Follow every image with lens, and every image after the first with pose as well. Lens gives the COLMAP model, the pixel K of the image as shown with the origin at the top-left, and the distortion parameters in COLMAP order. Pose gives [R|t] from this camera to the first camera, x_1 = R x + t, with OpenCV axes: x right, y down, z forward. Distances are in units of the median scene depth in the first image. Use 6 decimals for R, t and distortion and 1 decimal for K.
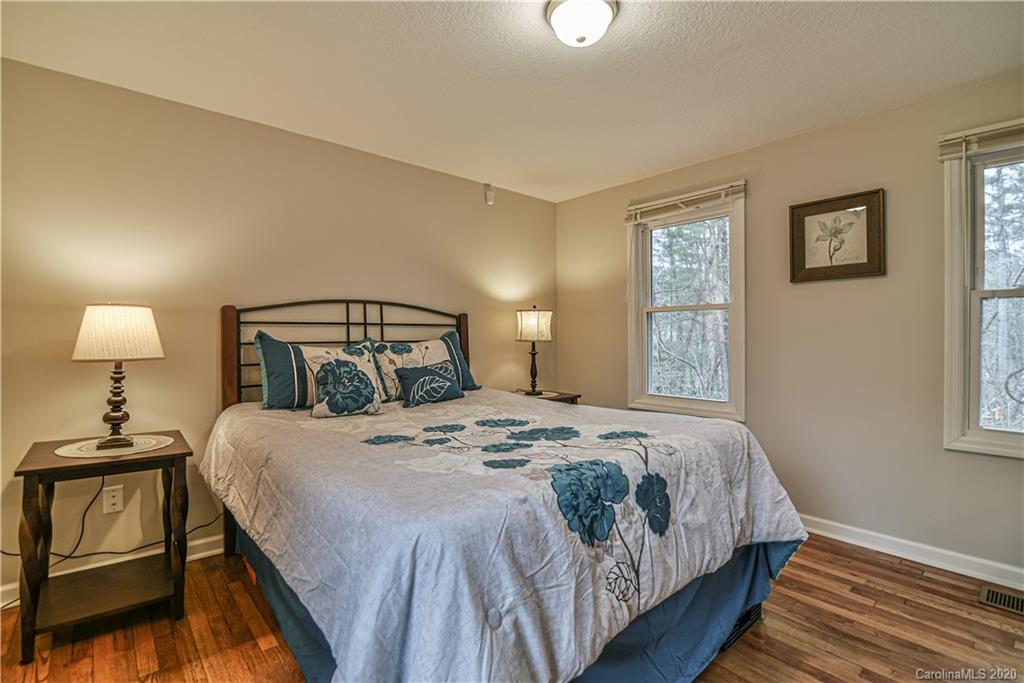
lens RADIAL K [[473.9, 0, 511.2], [0, 473.9, 336.0], [0, 0, 1]] dist [-0.015241, 0.000069]
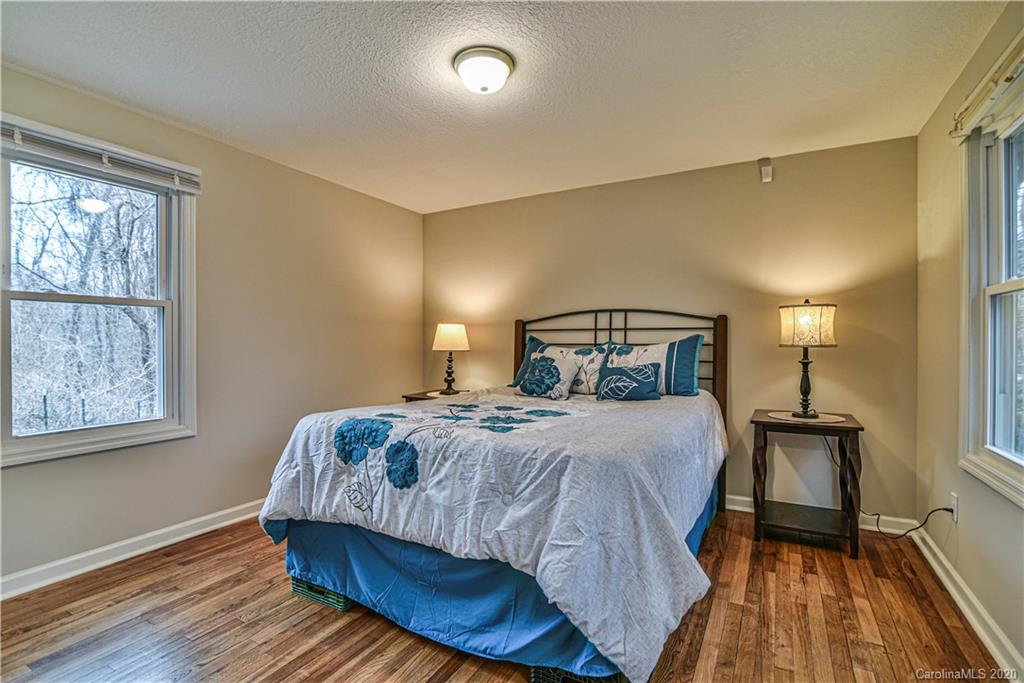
lens RADIAL K [[473.9, 0, 511.9], [0, 473.9, 343.2], [0, 0, 1]] dist [-0.015241, 0.000069]
pose [[0.331387, 0.006885, -0.943470, 0.756754], [-0.003657, 0.999975, 0.006013, 0.003096], [0.943488, 0.001458, 0.331404, 0.388127]]
